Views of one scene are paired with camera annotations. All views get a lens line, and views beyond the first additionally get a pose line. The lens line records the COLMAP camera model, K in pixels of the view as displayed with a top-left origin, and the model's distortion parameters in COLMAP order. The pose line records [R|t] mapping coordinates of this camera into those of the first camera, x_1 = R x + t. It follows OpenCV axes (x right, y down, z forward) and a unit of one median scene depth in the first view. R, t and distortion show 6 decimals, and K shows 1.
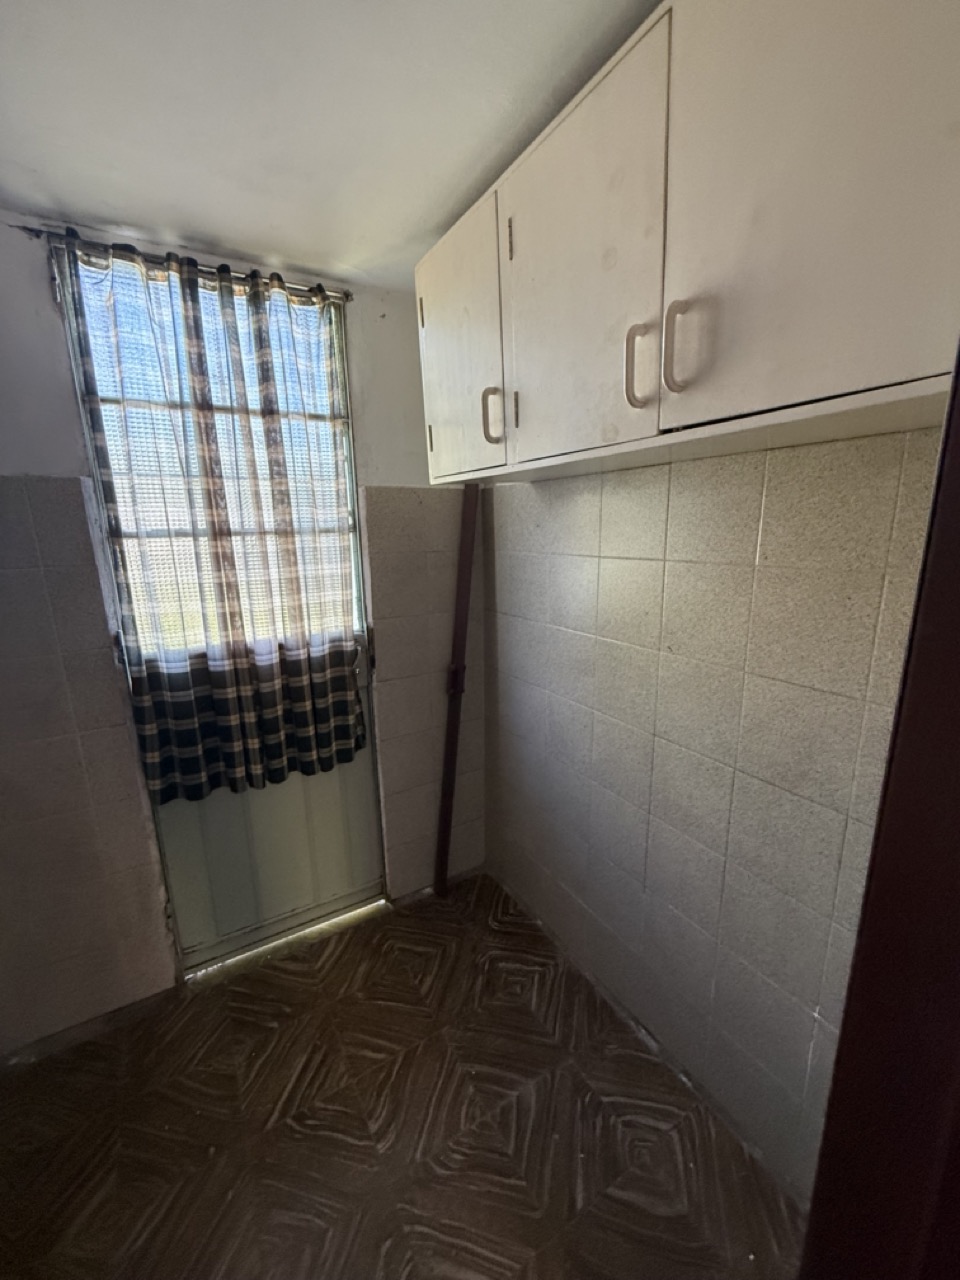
lens RADIAL K [[508.9, 0, 482.9], [0, 508.9, 640.0], [0, 0, 1]] dist [-0.000078, 0.000356]
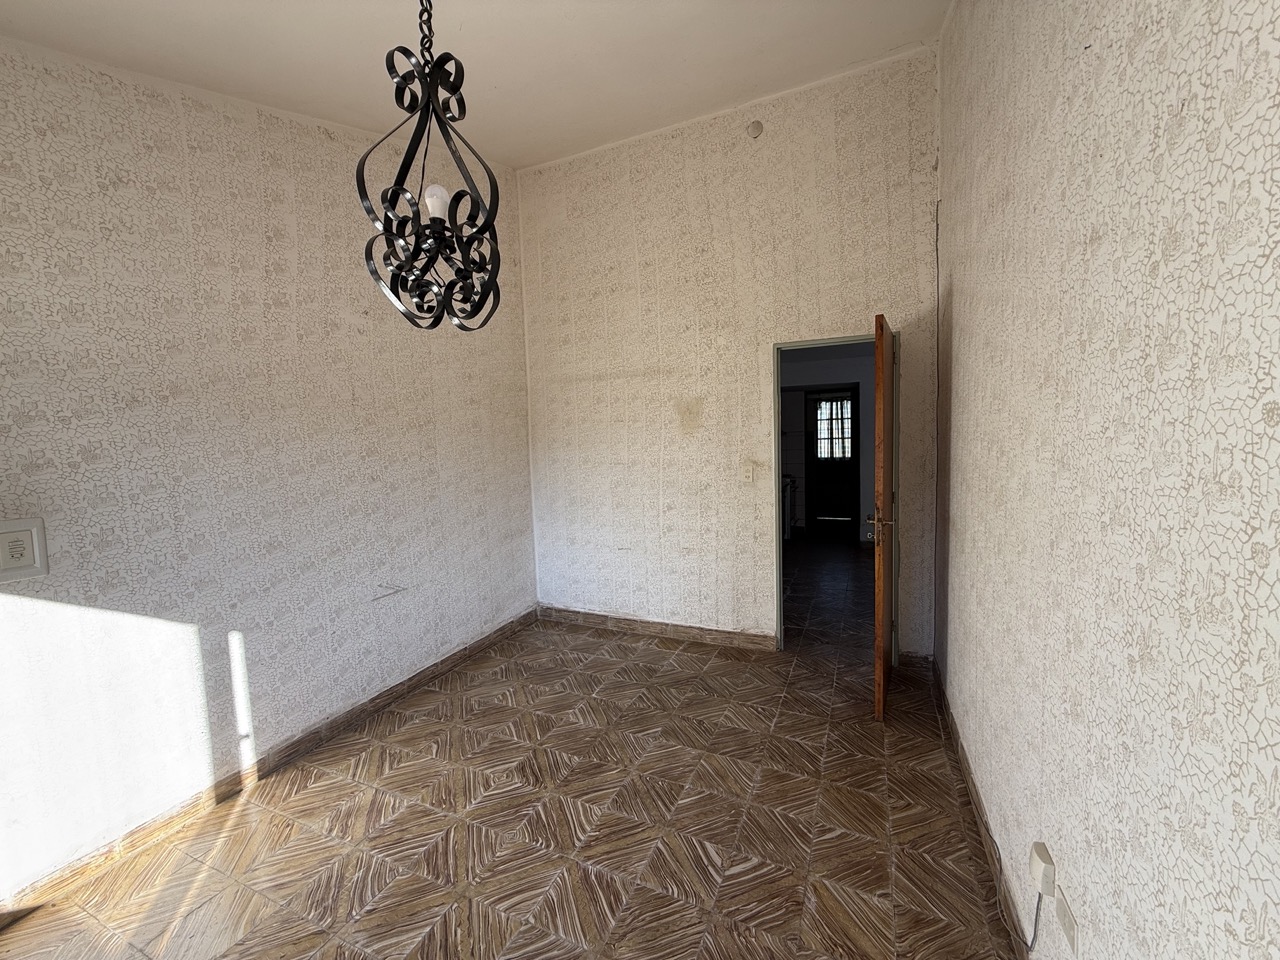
lens RADIAL K [[508.9, 0, 637.6], [0, 508.9, 479.8], [0, 0, 1]] dist [-0.000078, 0.000356]
pose [[0.650300, 0.057072, -0.757530, 2.645020], [-0.139935, 0.989110, -0.045607, 0.891781], [0.746678, 0.135664, 0.651205, -4.691784]]
